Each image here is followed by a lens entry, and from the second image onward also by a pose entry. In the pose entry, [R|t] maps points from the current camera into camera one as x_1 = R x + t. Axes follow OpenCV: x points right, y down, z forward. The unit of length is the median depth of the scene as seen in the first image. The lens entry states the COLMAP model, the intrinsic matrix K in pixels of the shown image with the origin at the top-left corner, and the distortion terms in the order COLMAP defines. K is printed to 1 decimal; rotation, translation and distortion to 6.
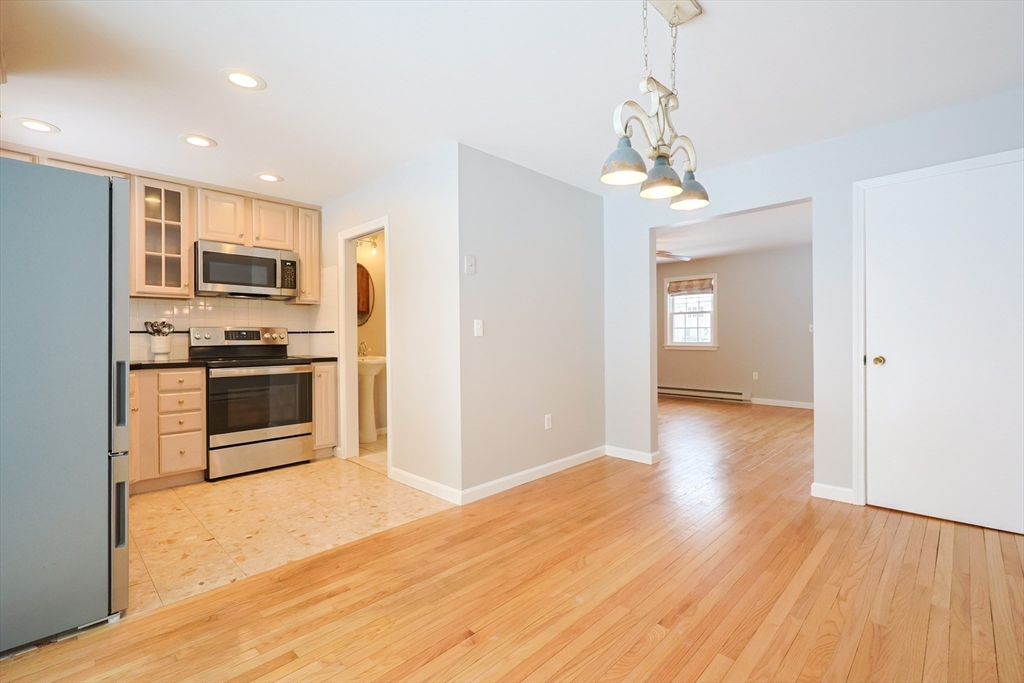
lens RADIAL K [[457.4, 0, 532.1], [0, 457.4, 339.7], [0, 0, 1]] dist [0.002351, 0.000210]
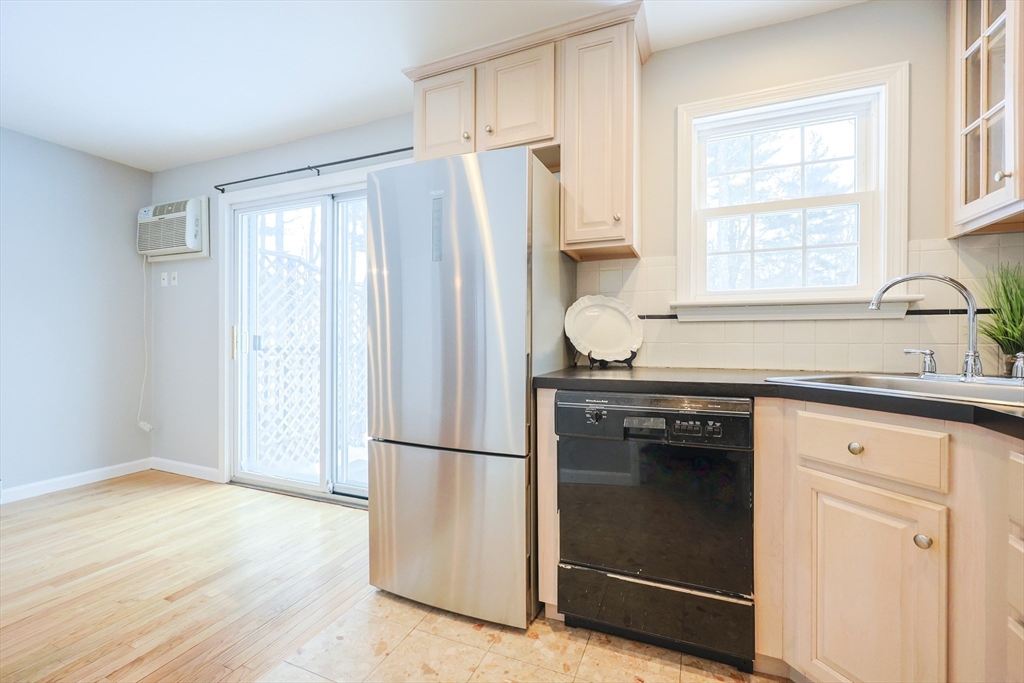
lens RADIAL K [[436.0, 0, 516.1], [0, 436.0, 338.0], [0, 0, 1]] dist [-0.005059, -0.000112]
pose [[-0.939298, 0.008924, -0.342987, -0.505684], [0.005774, 0.999931, 0.010205, 0.005773], [0.343054, 0.007605, -0.939285, 1.209145]]
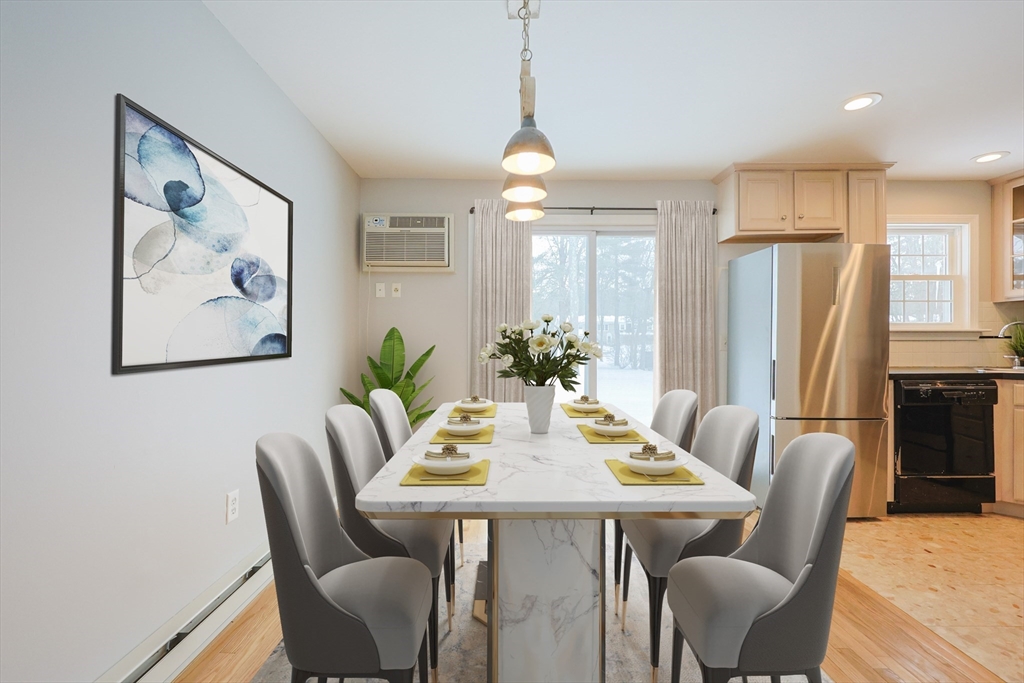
lens RADIAL K [[449.4, 0, 508.5], [0, 449.4, 337.3], [0, 0, 1]] dist [0.001058, 0.000184]
pose [[-0.731113, 0.002743, -0.682251, 0.501207], [0.001775, 0.999996, 0.002118, -0.021905], [0.682255, 0.000338, -0.731115, 0.889566]]
